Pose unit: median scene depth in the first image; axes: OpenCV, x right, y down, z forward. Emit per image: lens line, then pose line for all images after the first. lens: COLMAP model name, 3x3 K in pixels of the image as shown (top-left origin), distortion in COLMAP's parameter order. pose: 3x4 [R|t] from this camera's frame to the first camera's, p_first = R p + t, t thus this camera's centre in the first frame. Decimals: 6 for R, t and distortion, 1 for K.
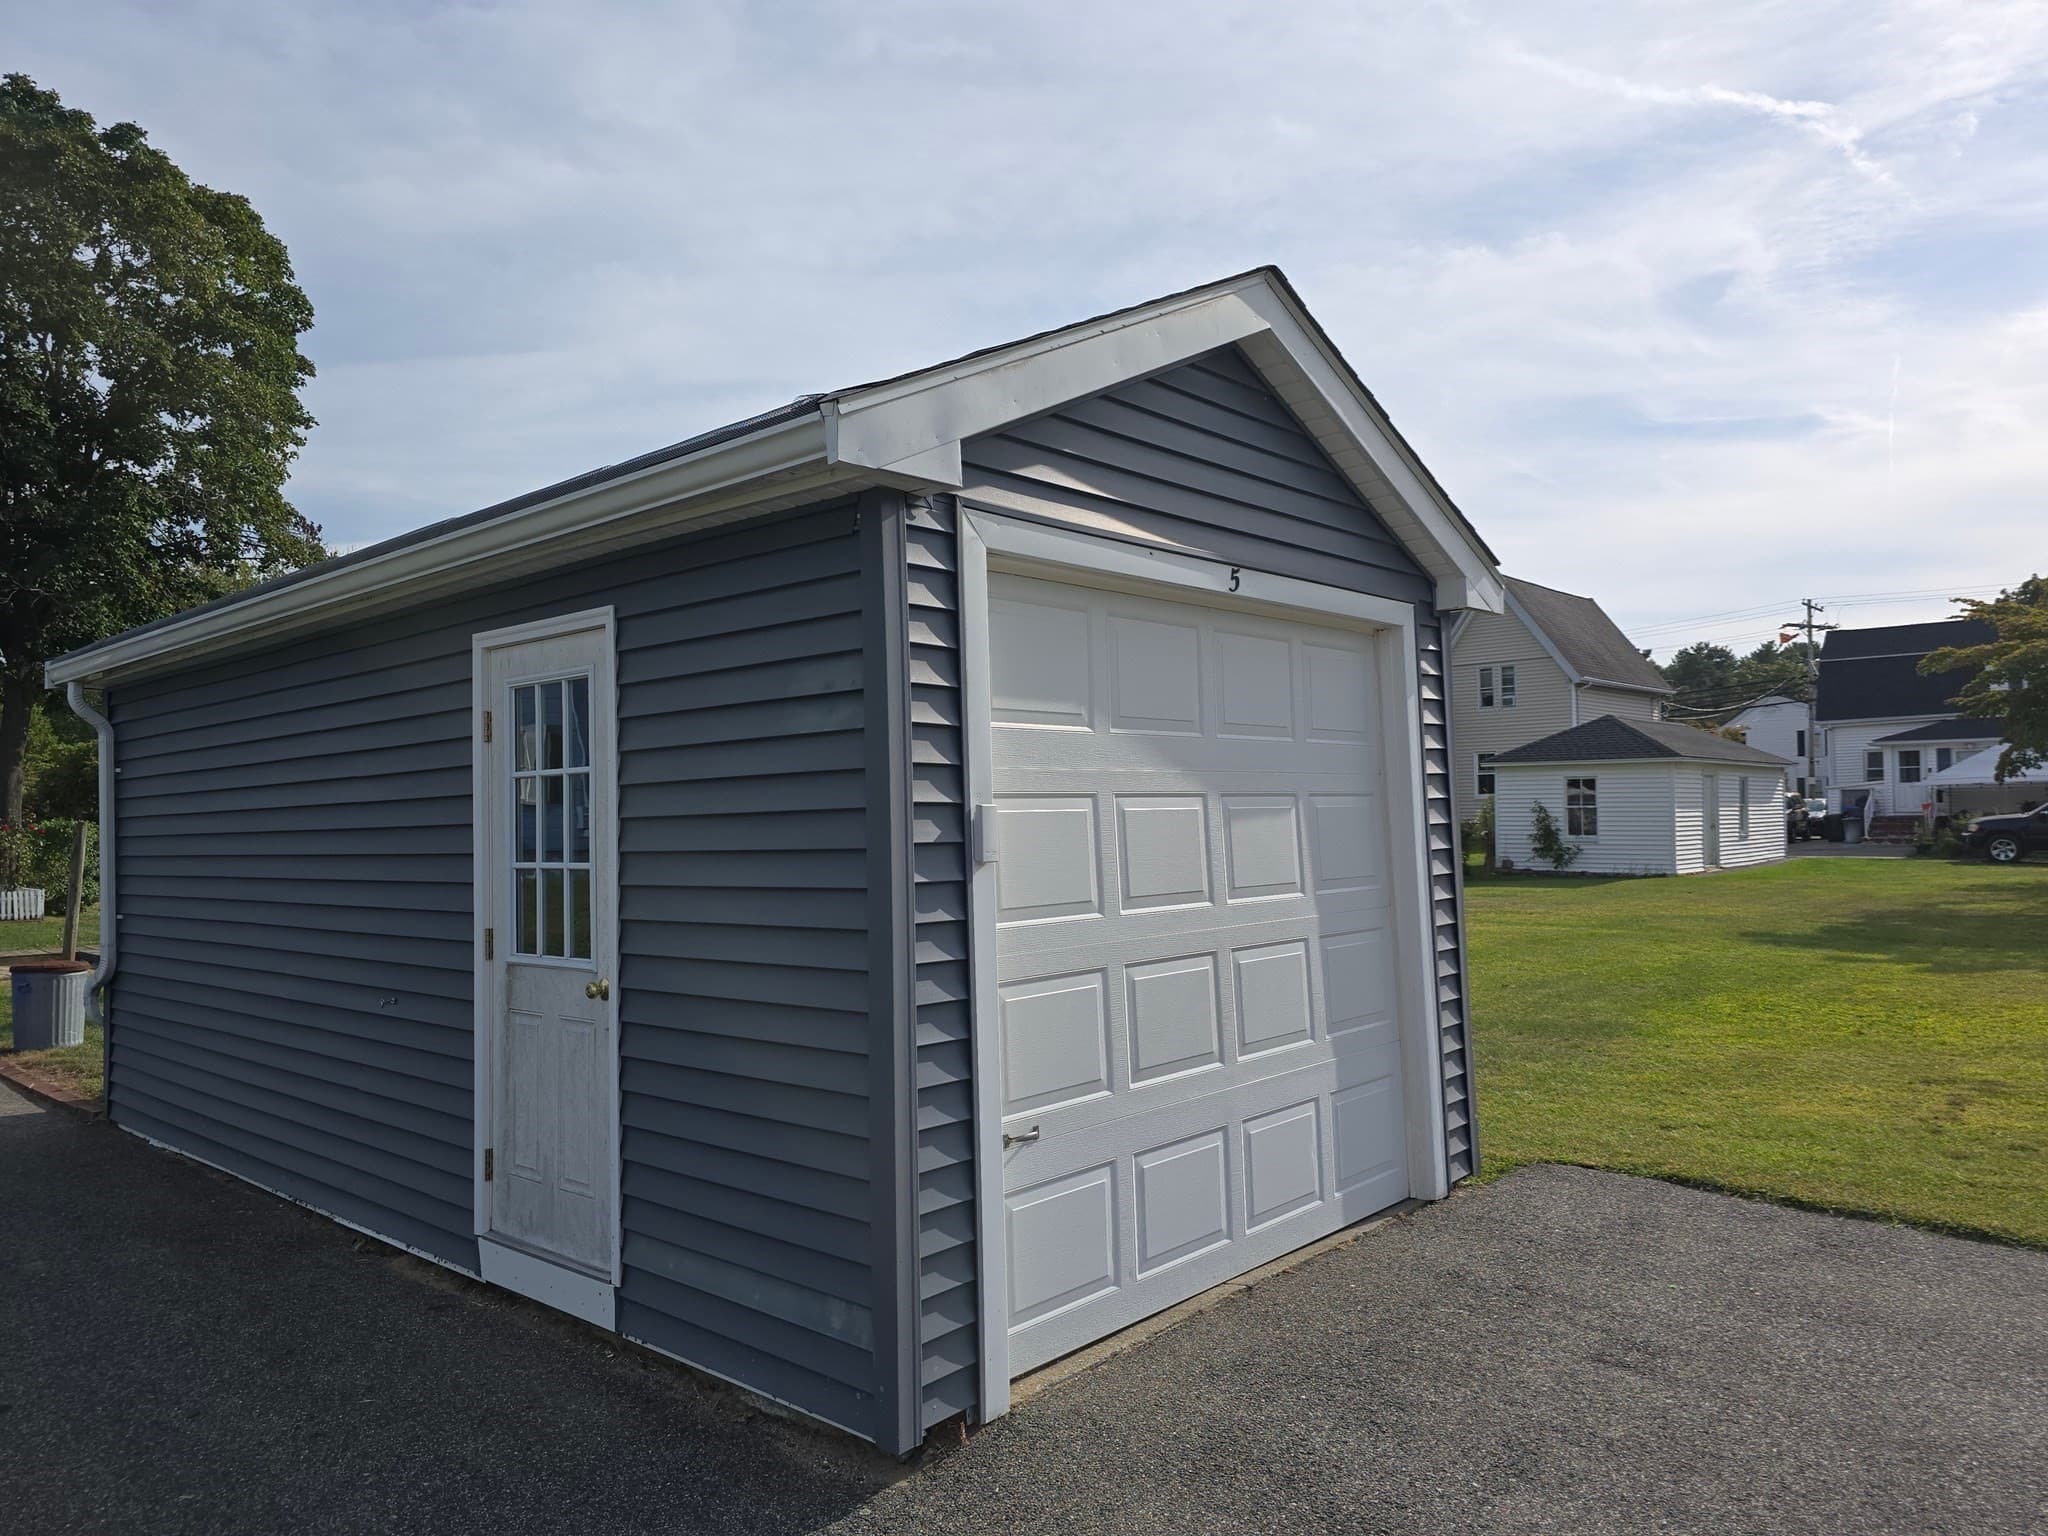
lens RADIAL K [[1369.5, 0, 1024.8], [0, 1369.5, 768.1], [0, 0, 1]] dist [0.033190, -0.025252]
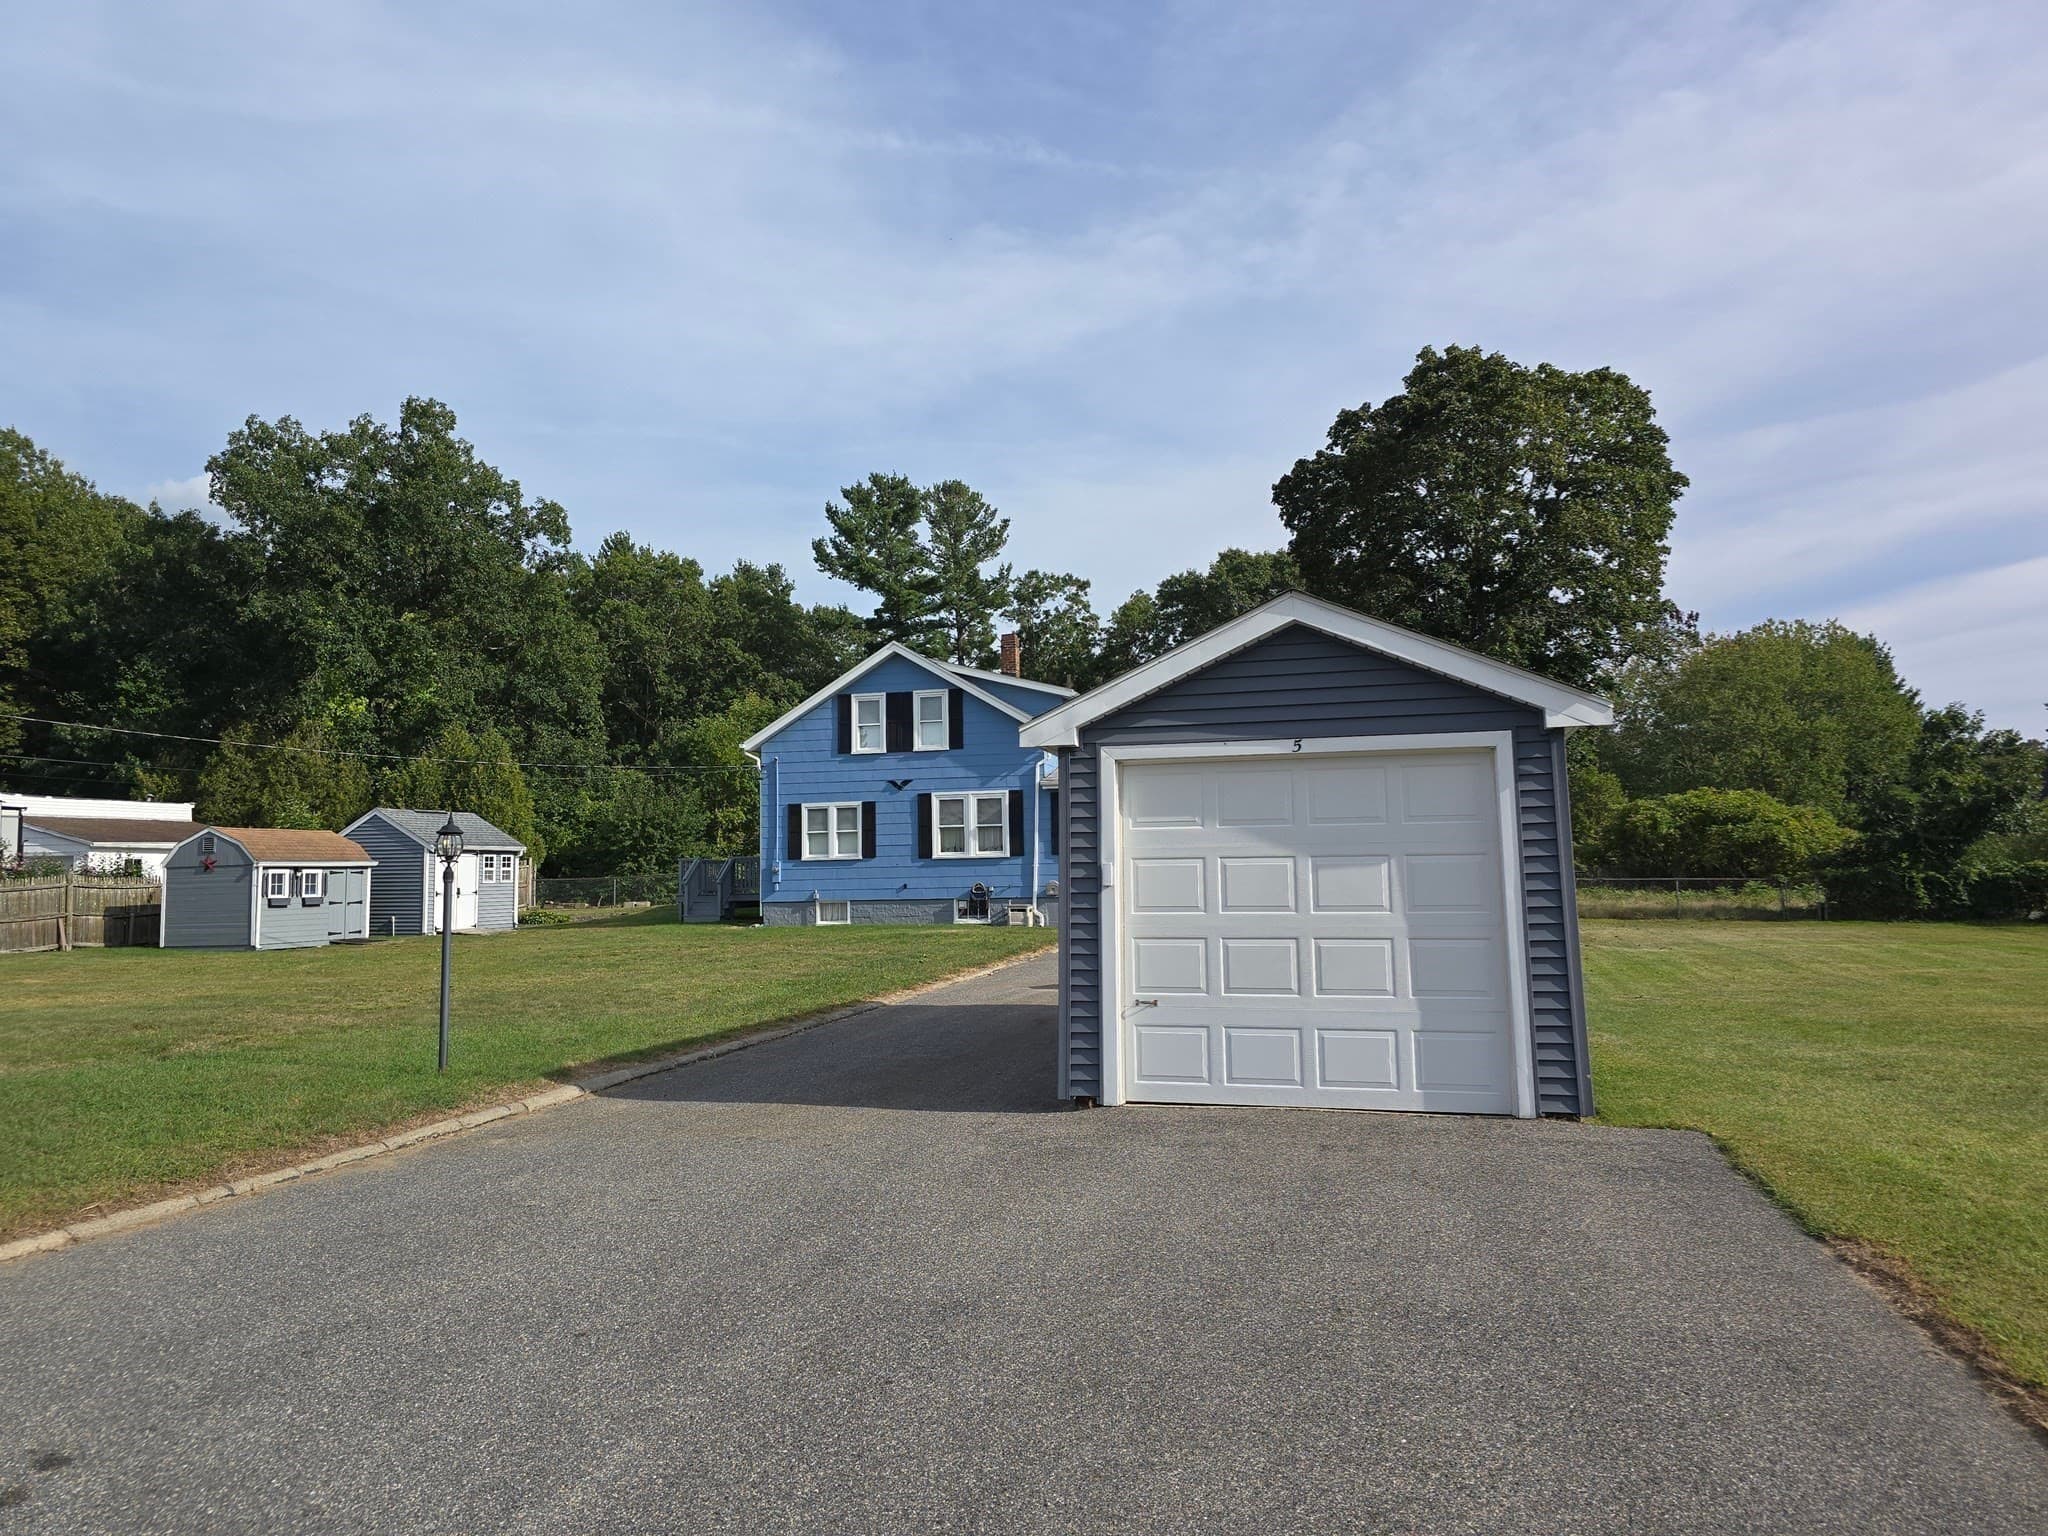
lens RADIAL K [[1357.9, 0, 1012.9], [0, 1357.9, 730.0], [0, 0, 1]] dist [0.033808, -0.000241]
pose [[0.459638, -0.088954, -0.883640, 1.604517], [0.032019, 0.995984, -0.083609, -0.010060], [0.887529, 0.010137, 0.460640, -0.237277]]
